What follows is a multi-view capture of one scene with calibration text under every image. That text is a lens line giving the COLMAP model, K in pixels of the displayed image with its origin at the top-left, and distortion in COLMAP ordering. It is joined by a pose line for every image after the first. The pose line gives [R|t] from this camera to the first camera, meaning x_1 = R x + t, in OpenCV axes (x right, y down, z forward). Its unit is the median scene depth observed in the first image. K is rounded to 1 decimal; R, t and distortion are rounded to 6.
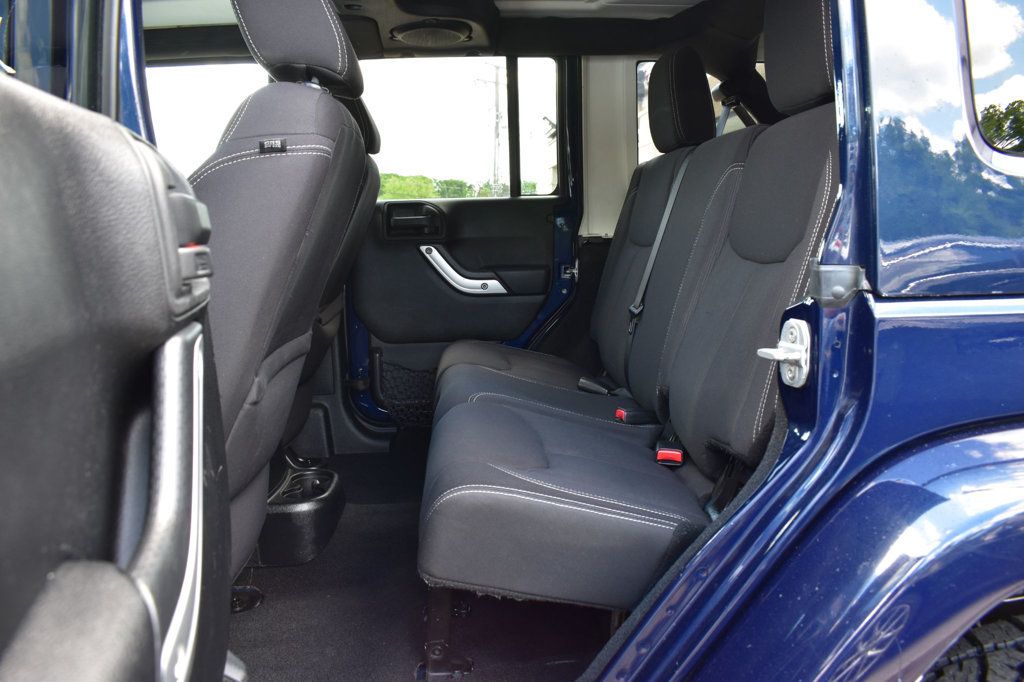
lens RADIAL K [[787.1, 0, 508.3], [0, 787.1, 339.8], [0, 0, 1]] dist [-0.100897, 0.014613]
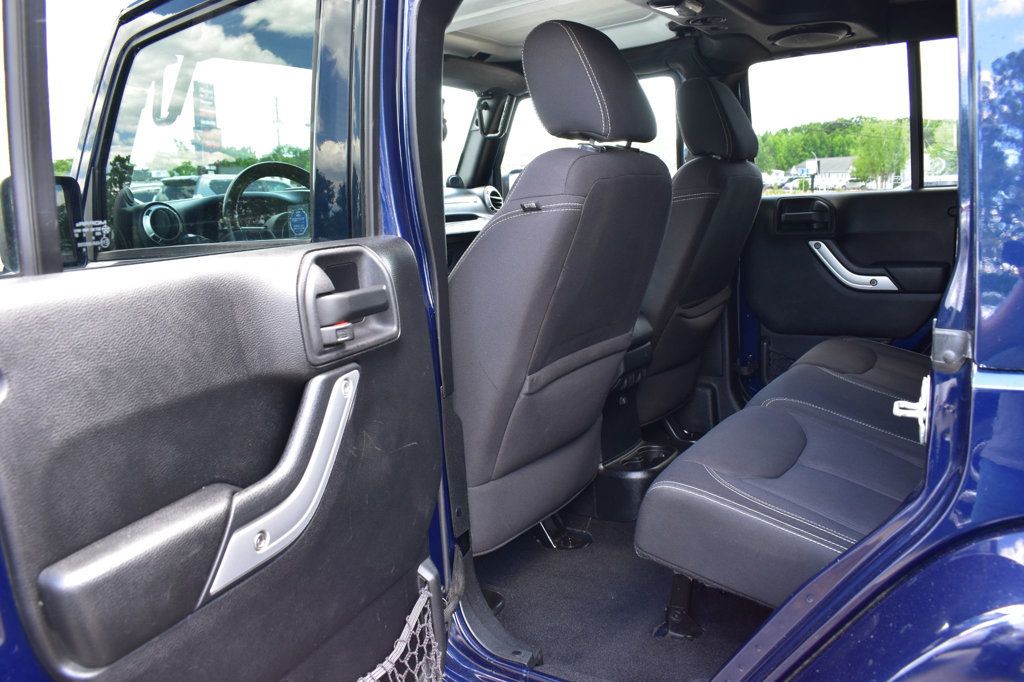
lens RADIAL K [[787.1, 0, 512.5], [0, 787.1, 339.4], [0, 0, 1]] dist [-0.100897, 0.014613]
pose [[0.793257, 0.073793, -0.604399, 0.203505], [-0.040821, 0.996841, 0.068131, -0.045313], [0.607517, -0.029373, 0.793763, -0.040234]]
